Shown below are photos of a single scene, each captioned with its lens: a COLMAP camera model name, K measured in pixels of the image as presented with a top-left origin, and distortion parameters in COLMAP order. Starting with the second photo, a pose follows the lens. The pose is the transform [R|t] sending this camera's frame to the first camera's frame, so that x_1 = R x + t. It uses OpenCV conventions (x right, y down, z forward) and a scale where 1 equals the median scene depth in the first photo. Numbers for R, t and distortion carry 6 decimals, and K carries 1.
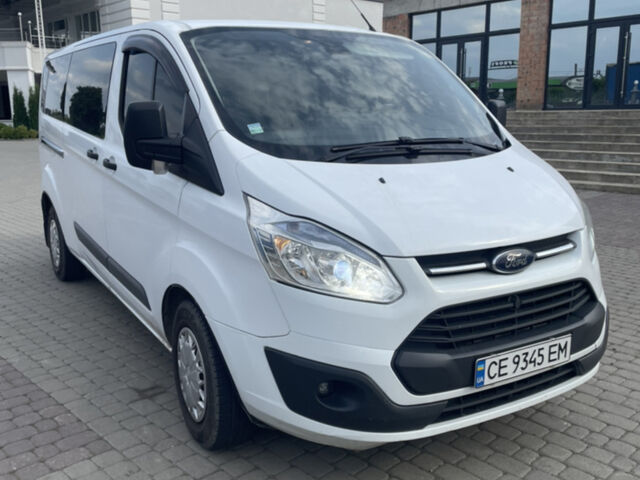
lens RADIAL K [[502.1, 0, 330.9], [0, 502.1, 242.3], [0, 0, 1]] dist [0.077485, -0.117227]
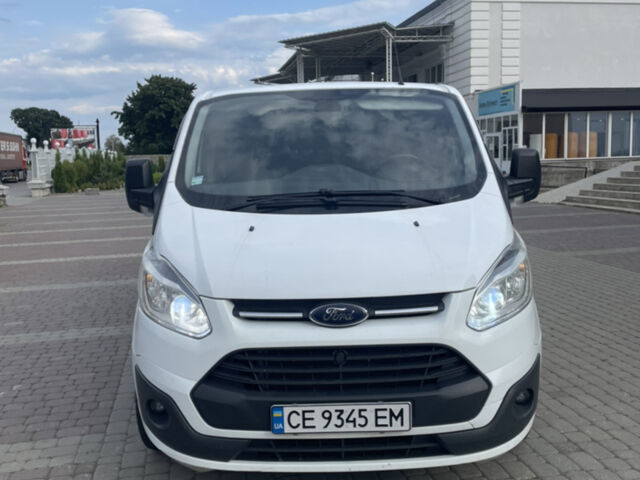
lens RADIAL K [[502.1, 0, 330.9], [0, 502.1, 242.3], [0, 0, 1]] dist [0.077485, -0.117227]
pose [[0.904126, 0.055081, -0.423701, 0.765866], [-0.088138, 0.994371, -0.058806, -0.046310], [0.418077, 0.090512, 0.903891, 0.077377]]
